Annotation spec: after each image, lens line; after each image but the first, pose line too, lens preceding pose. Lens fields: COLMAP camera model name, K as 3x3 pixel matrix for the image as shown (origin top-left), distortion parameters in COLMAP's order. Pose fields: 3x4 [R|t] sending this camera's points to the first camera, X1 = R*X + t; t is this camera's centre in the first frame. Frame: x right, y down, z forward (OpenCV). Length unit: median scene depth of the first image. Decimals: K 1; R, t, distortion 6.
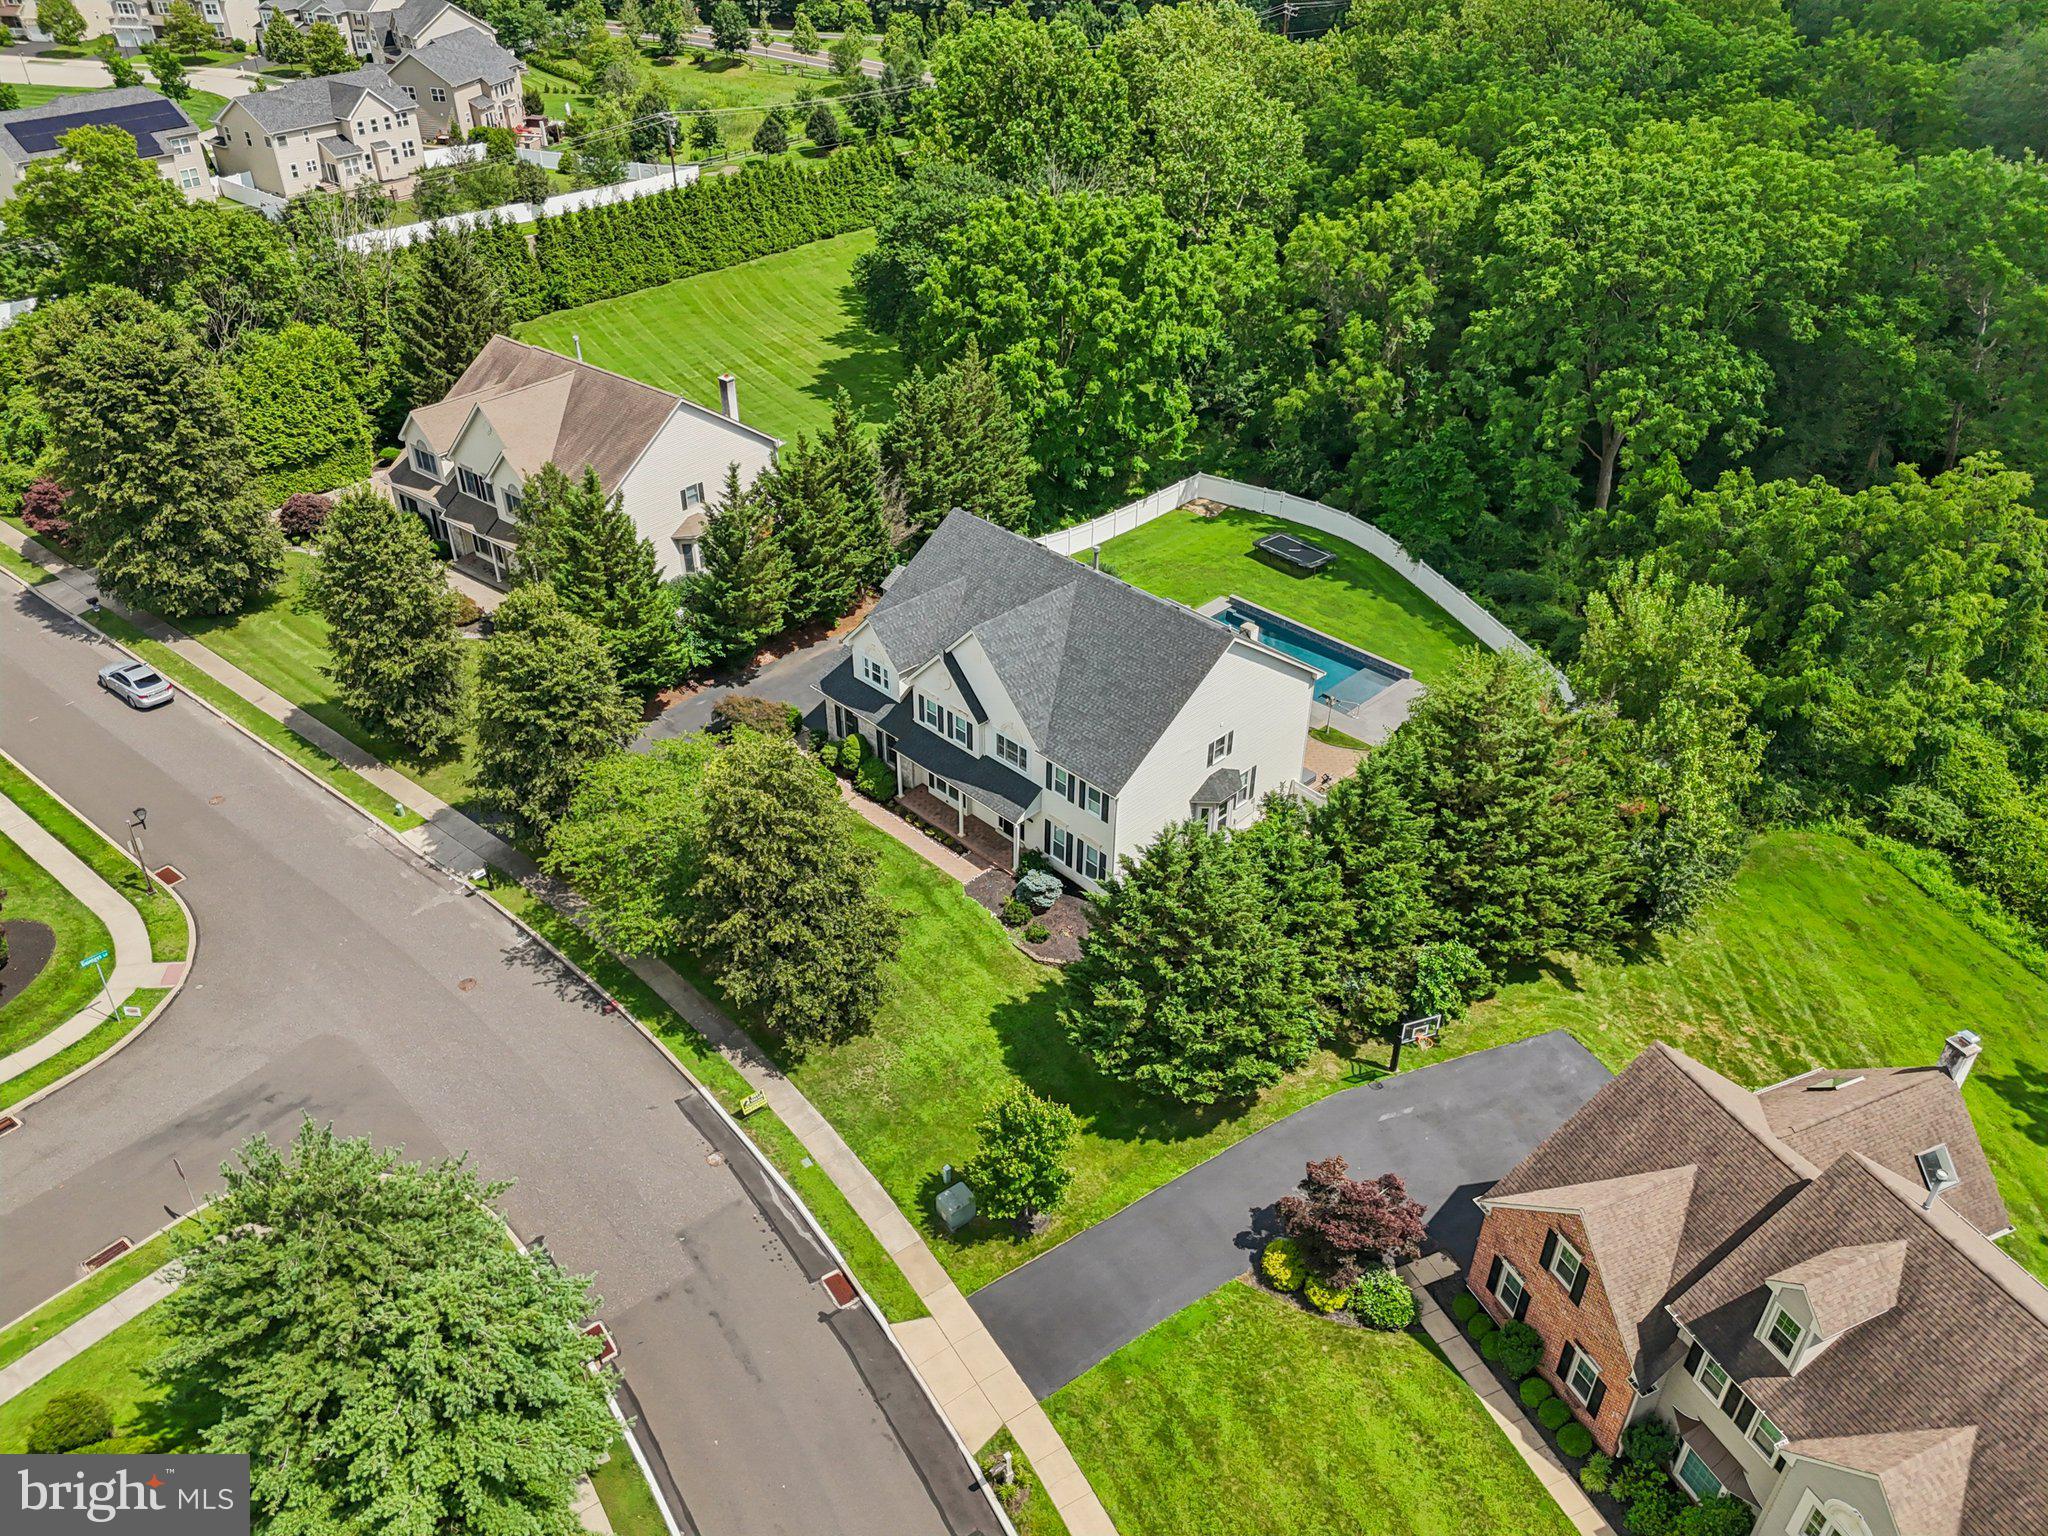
lens RADIAL K [[1505.0, 0, 1024.0], [0, 1505.0, 768.0], [0, 0, 1]] dist [0.061268, -0.002221]
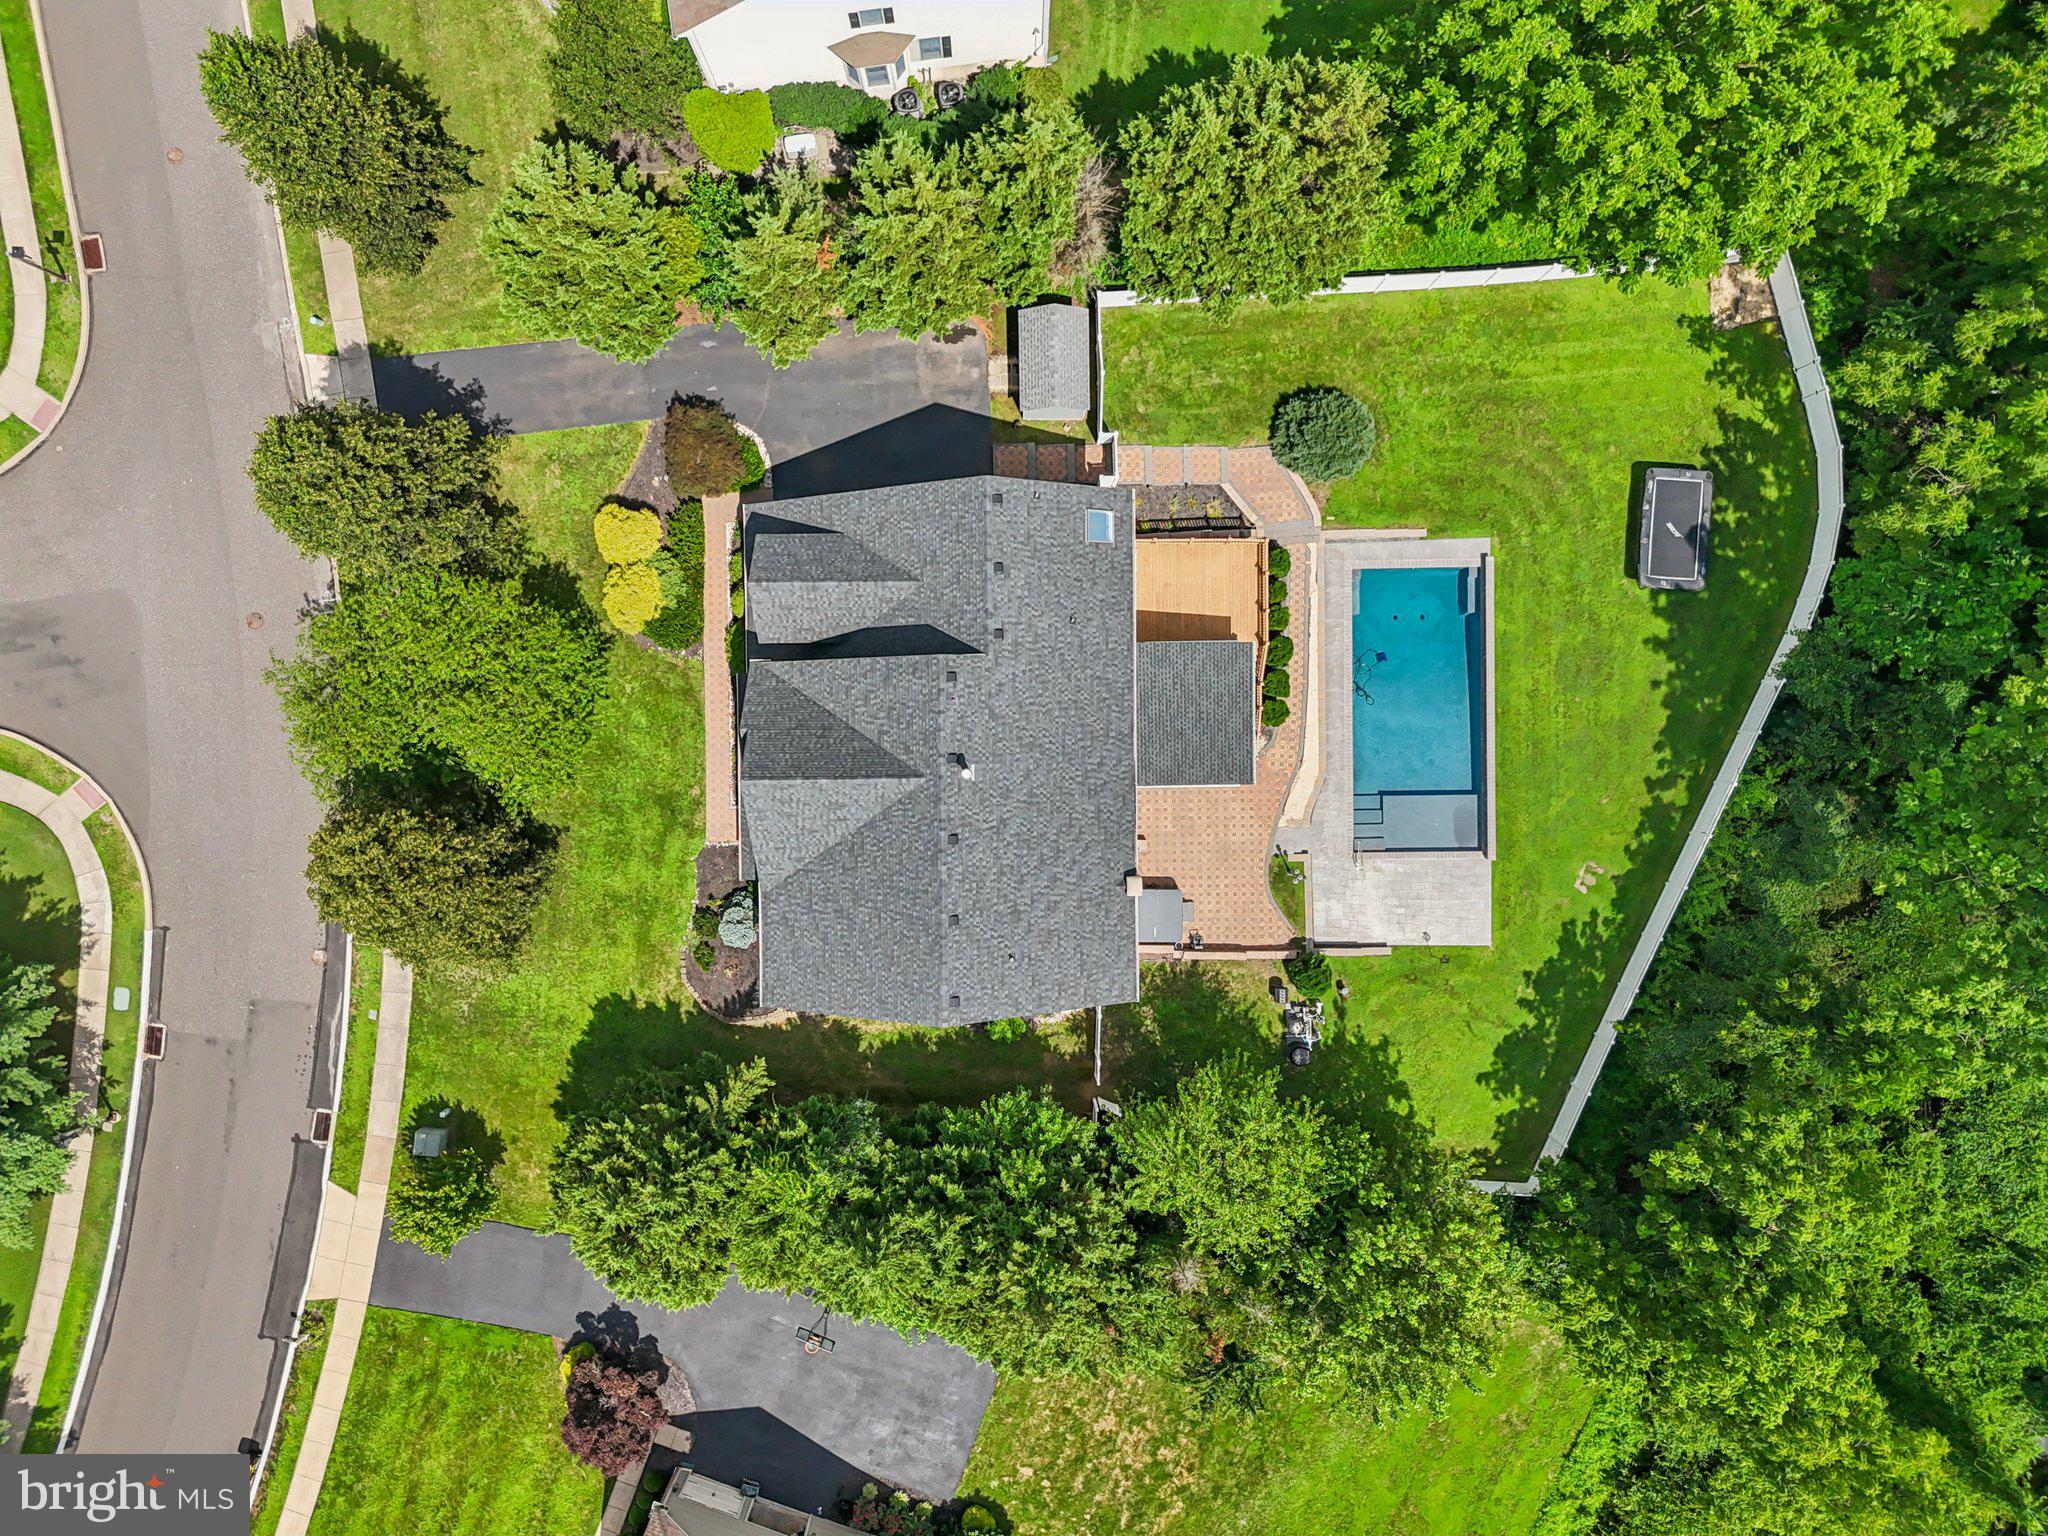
lens RADIAL K [[1505.0, 0, 1024.0], [0, 1505.0, 768.0], [0, 0, 1]] dist [0.061268, -0.002221]
pose [[0.720735, 0.693193, 0.004949, 0.084538], [-0.388044, 0.397526, 0.831502, -1.028237], [0.574424, -0.601213, 0.555500, 0.773929]]
